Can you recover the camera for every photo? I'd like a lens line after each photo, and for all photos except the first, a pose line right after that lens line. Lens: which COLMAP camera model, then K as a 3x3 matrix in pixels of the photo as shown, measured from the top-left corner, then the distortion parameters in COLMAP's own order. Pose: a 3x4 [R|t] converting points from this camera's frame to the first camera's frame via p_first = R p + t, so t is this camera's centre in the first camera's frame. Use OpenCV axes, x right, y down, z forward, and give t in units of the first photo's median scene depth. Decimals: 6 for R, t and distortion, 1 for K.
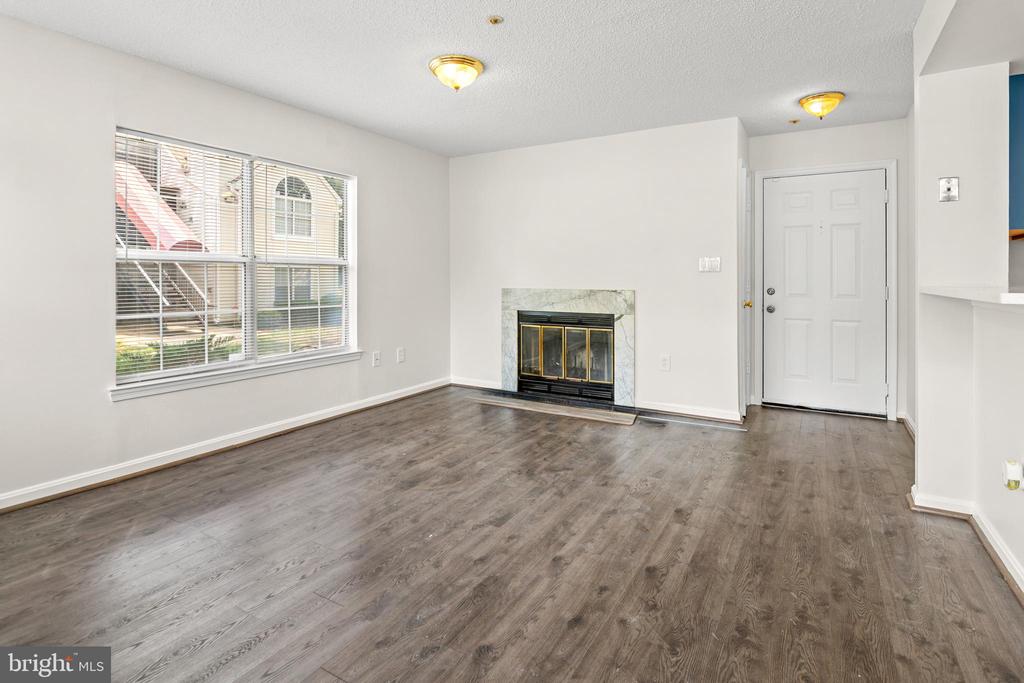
lens RADIAL K [[512.1, 0, 521.0], [0, 512.1, 276.1], [0, 0, 1]] dist [-0.004995, -0.004351]
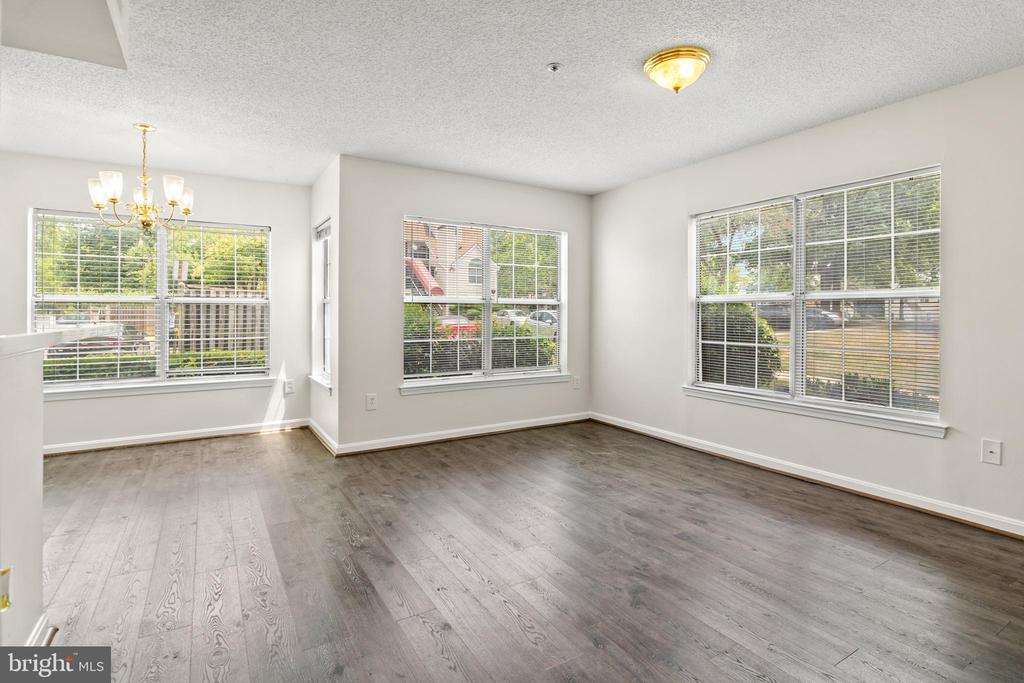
lens RADIAL K [[512.1, 0, 510.8], [0, 512.1, 309.5], [0, 0, 1]] dist [-0.004995, -0.004351]
pose [[-0.484593, -0.011143, -0.874669, 0.772579], [0.001175, 0.999910, -0.013390, 0.006262], [0.874739, -0.007516, -0.484536, 1.216722]]
